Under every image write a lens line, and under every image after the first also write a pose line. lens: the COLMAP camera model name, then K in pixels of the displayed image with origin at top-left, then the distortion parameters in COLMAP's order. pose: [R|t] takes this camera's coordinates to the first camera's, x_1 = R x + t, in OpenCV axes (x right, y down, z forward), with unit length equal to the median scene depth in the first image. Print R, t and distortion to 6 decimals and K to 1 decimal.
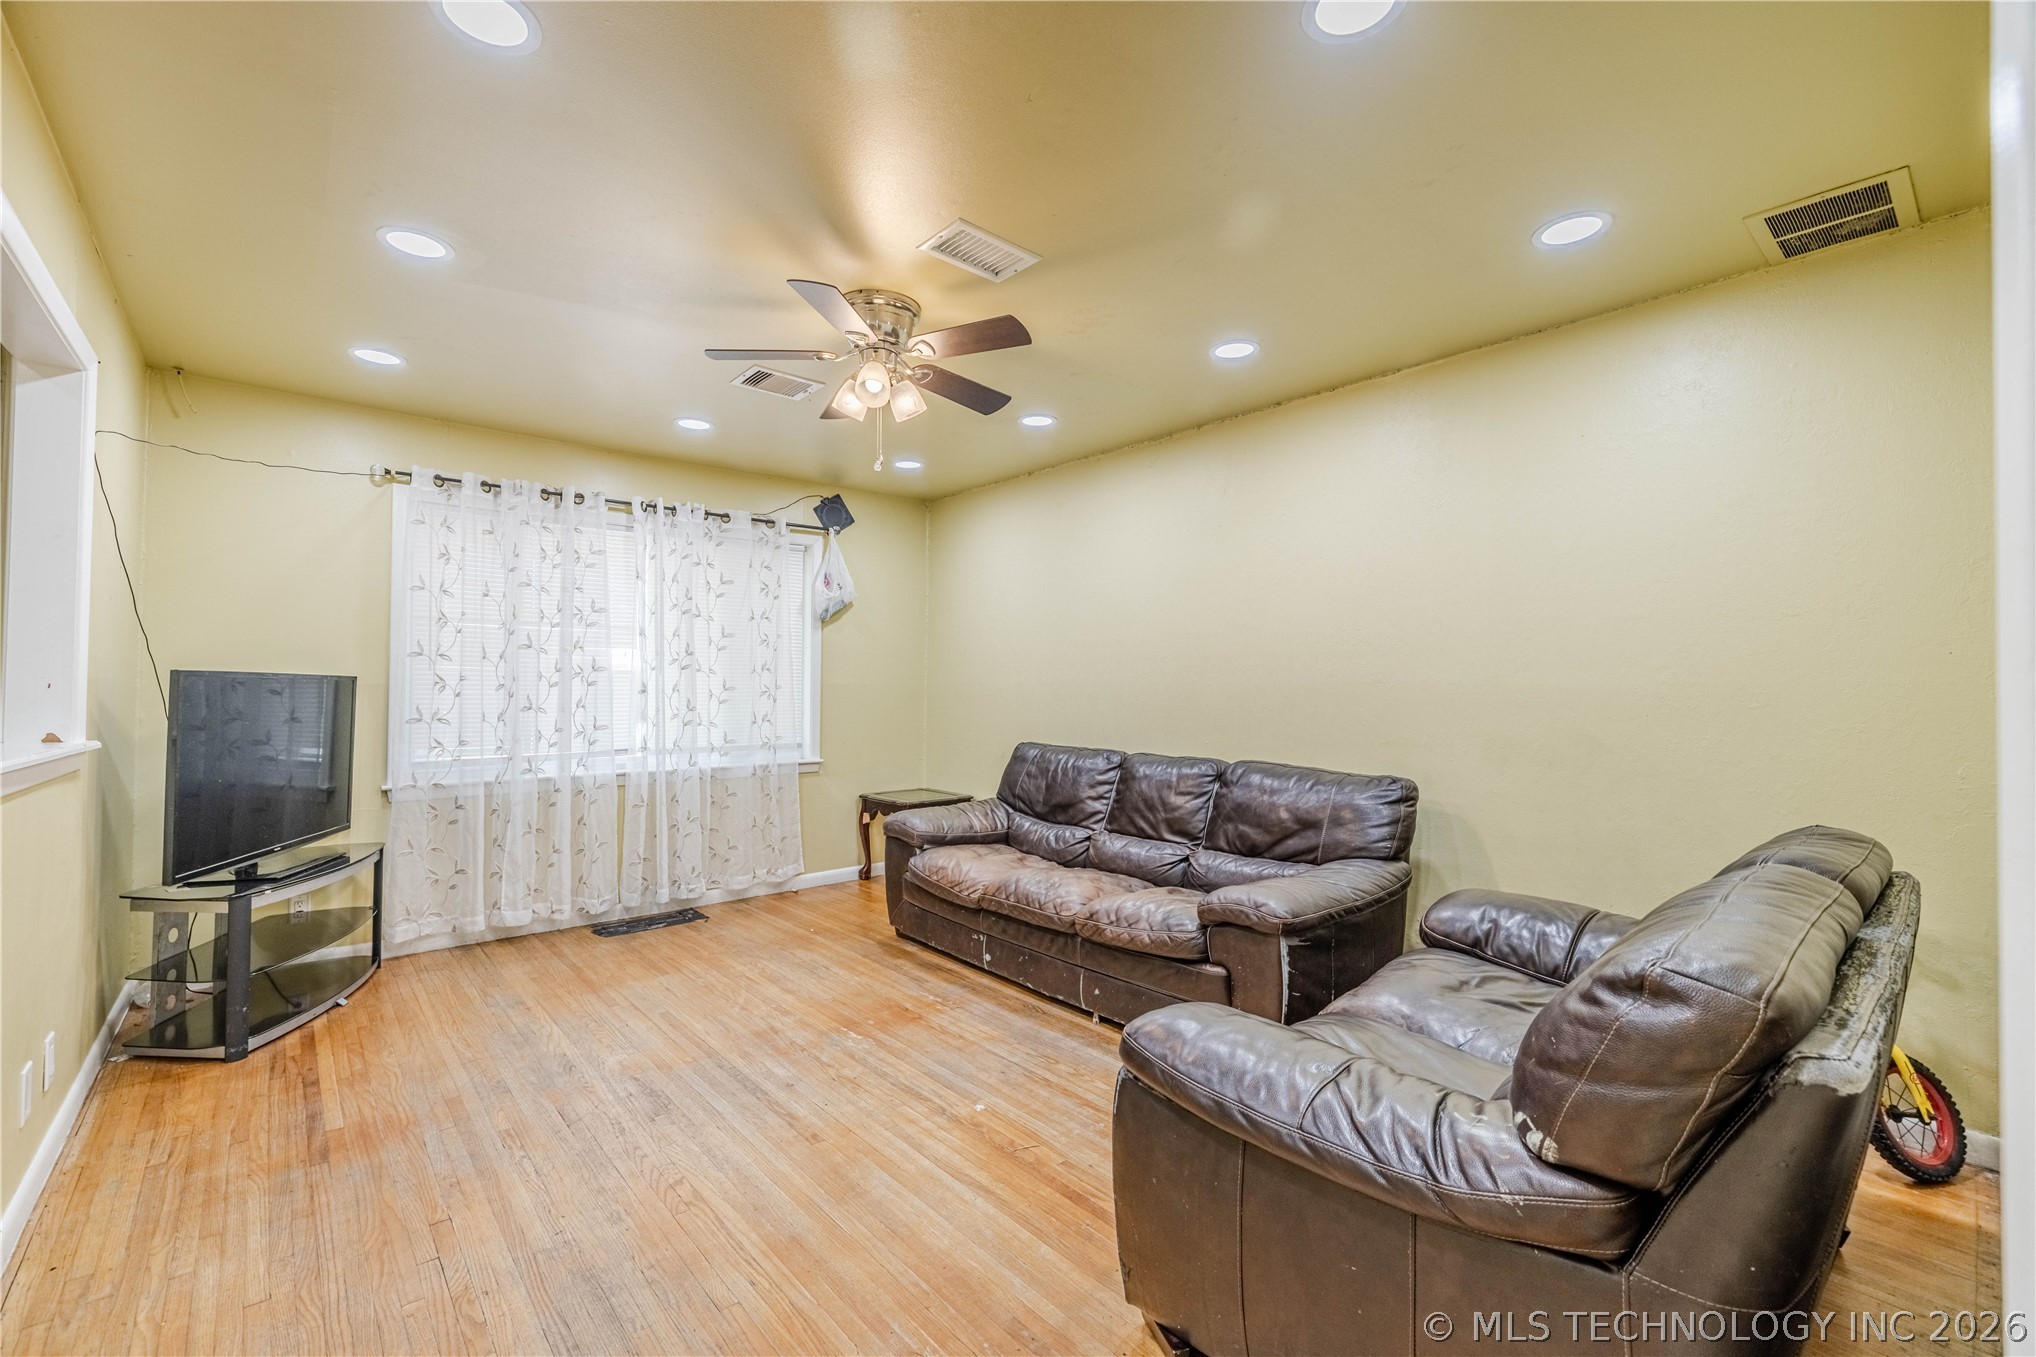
lens RADIAL K [[856.3, 0, 1014.5], [0, 856.3, 677.1], [0, 0, 1]] dist [0.002797, -0.001194]
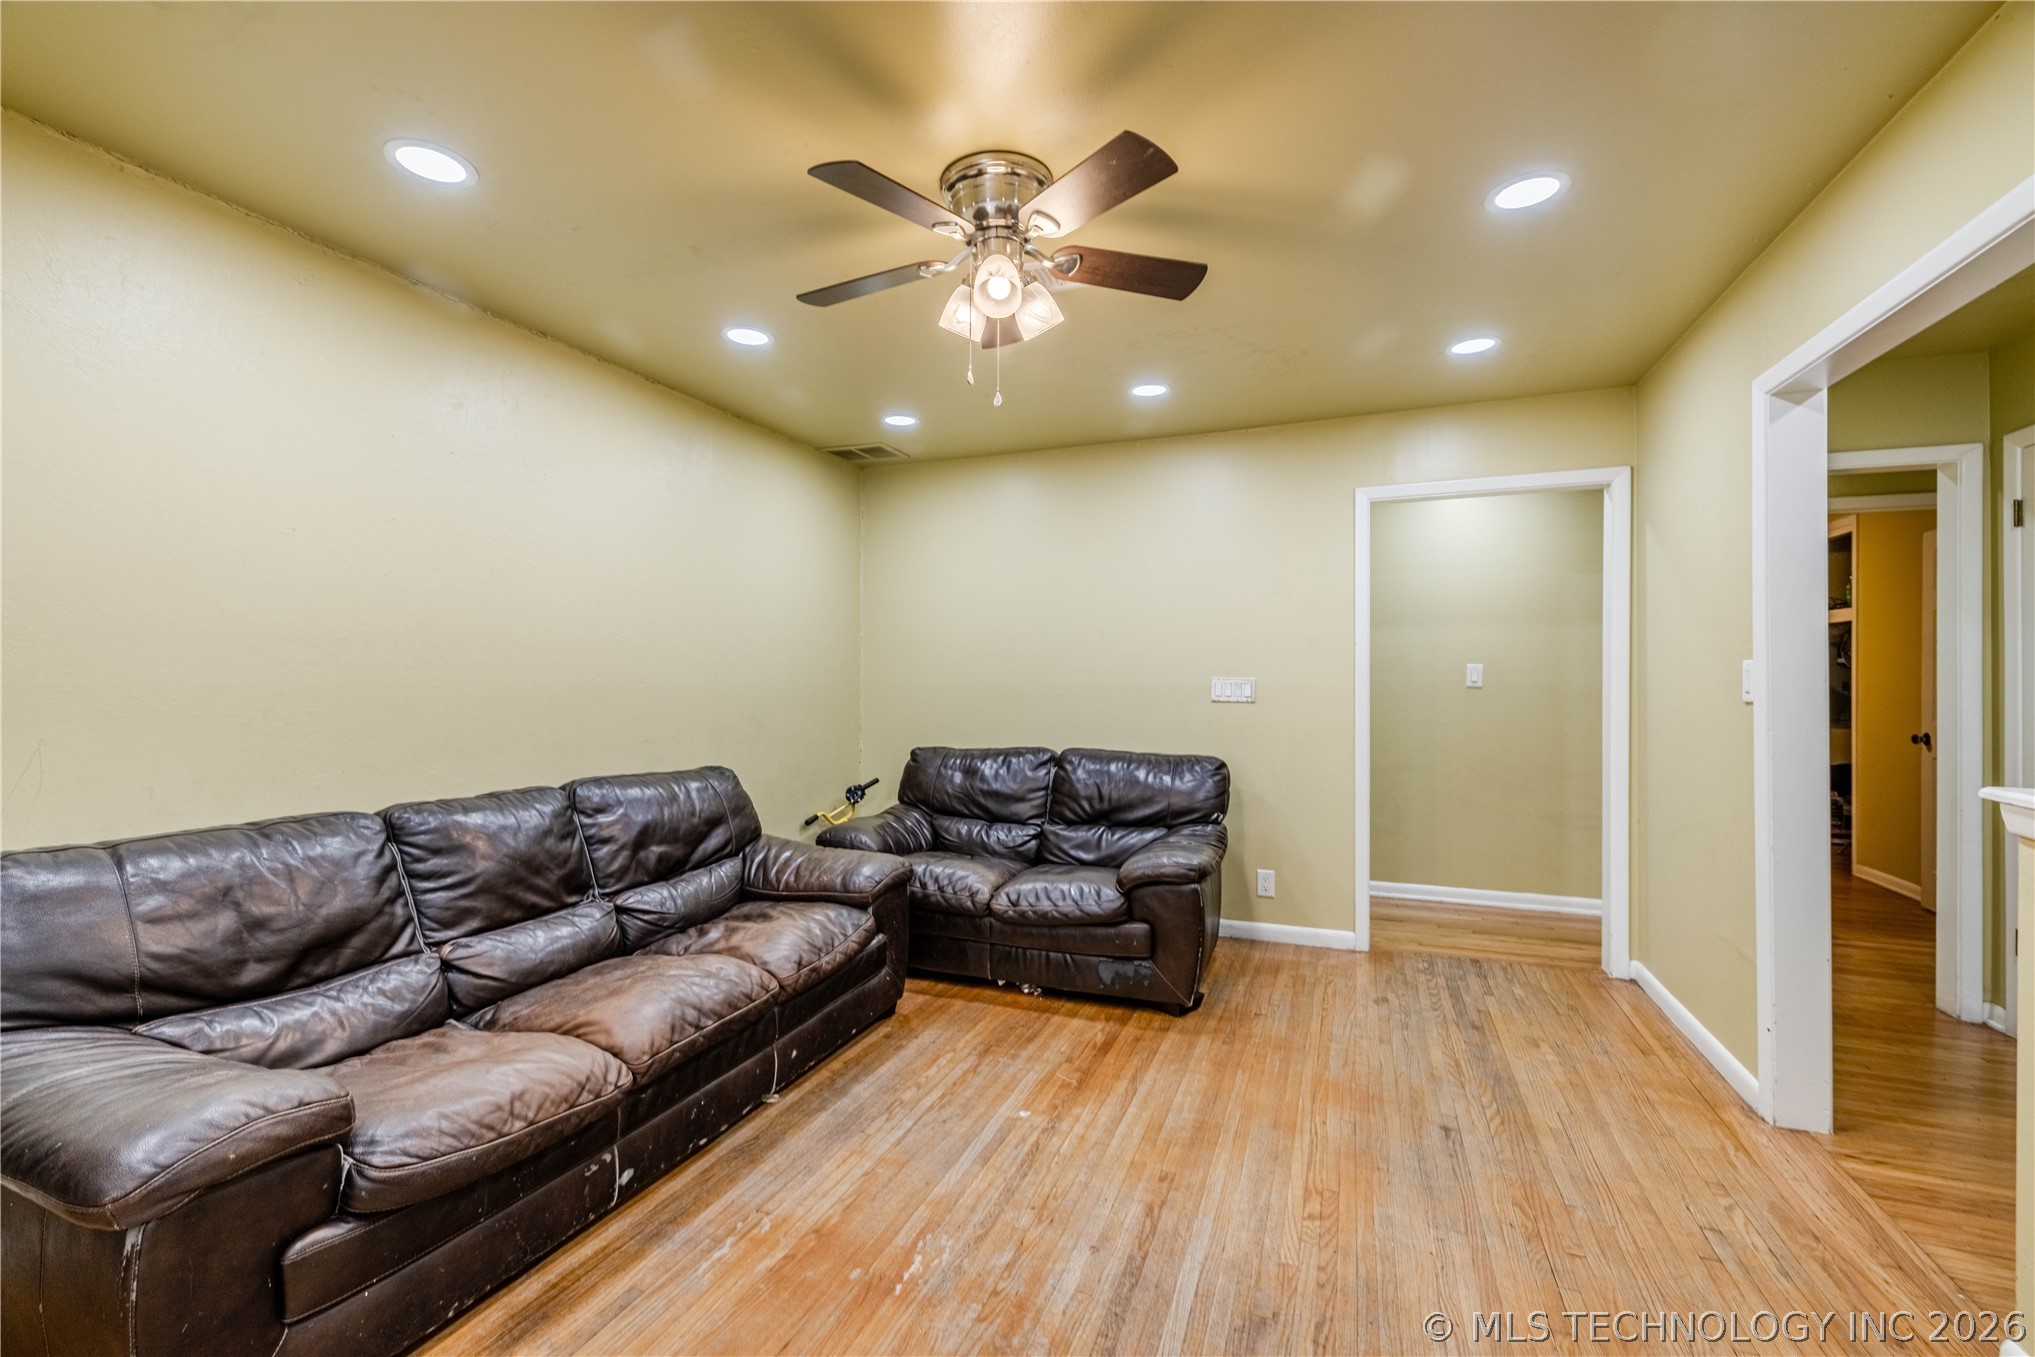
lens RADIAL K [[855.9, 0, 1009.3], [0, 855.9, 675.3], [0, 0, 1]] dist [0.002797, -0.001194]
pose [[-0.457923, -0.003107, 0.888987, -0.548389], [-0.016946, 0.999843, -0.005235, -0.002708], [-0.888830, -0.017462, -0.457903, 0.883252]]
